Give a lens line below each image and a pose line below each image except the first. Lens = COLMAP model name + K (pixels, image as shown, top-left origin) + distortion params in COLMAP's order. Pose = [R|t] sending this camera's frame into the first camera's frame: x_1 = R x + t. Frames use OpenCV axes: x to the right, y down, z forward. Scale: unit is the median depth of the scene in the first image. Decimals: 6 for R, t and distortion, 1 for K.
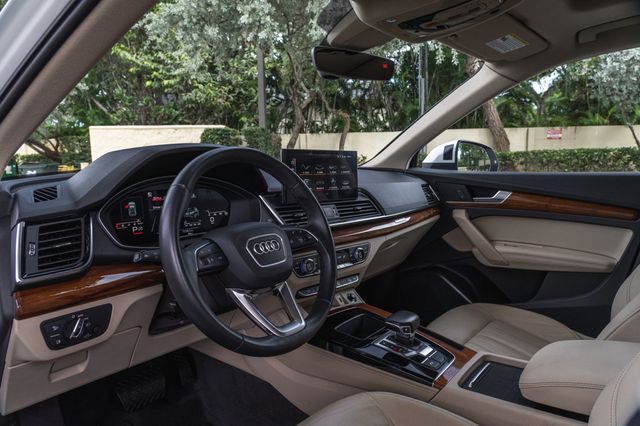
lens RADIAL K [[441.1, 0, 320.0], [0, 441.1, 213.0], [0, 0, 1]] dist [-0.002829, 0.001841]
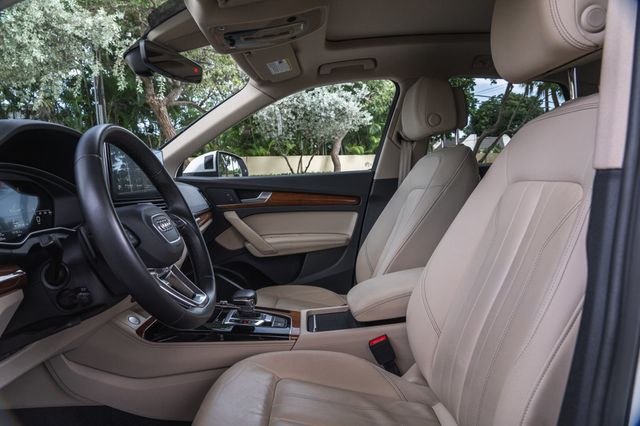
lens RADIAL K [[441.1, 0, 320.0], [0, 441.1, 213.0], [0, 0, 1]] dist [-0.002829, 0.001841]
pose [[0.761381, -0.071684, 0.644329, -0.270609], [0.118045, 0.992583, -0.029061, 0.065763], [-0.637467, 0.098187, 0.764196, 0.007019]]
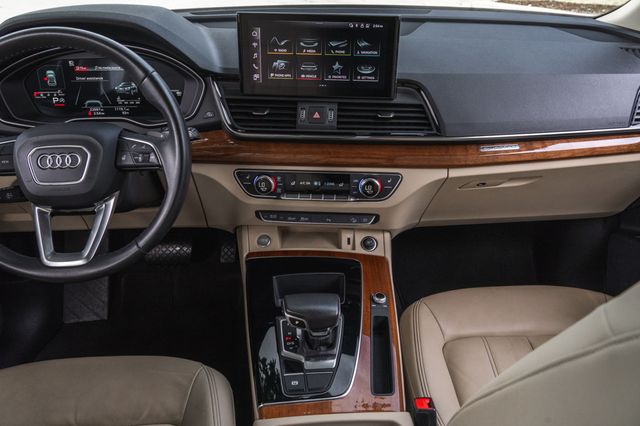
lens RADIAL K [[551.8, 0, 320.0], [0, 551.8, 213.0], [0, 0, 1]] dist [0.002128, -0.001597]
pose [[0.674566, 0.339780, -0.655371, 0.507212], [-0.092715, 0.919743, 0.381414, -0.151097], [0.732369, -0.196526, 0.651930, 0.366944]]
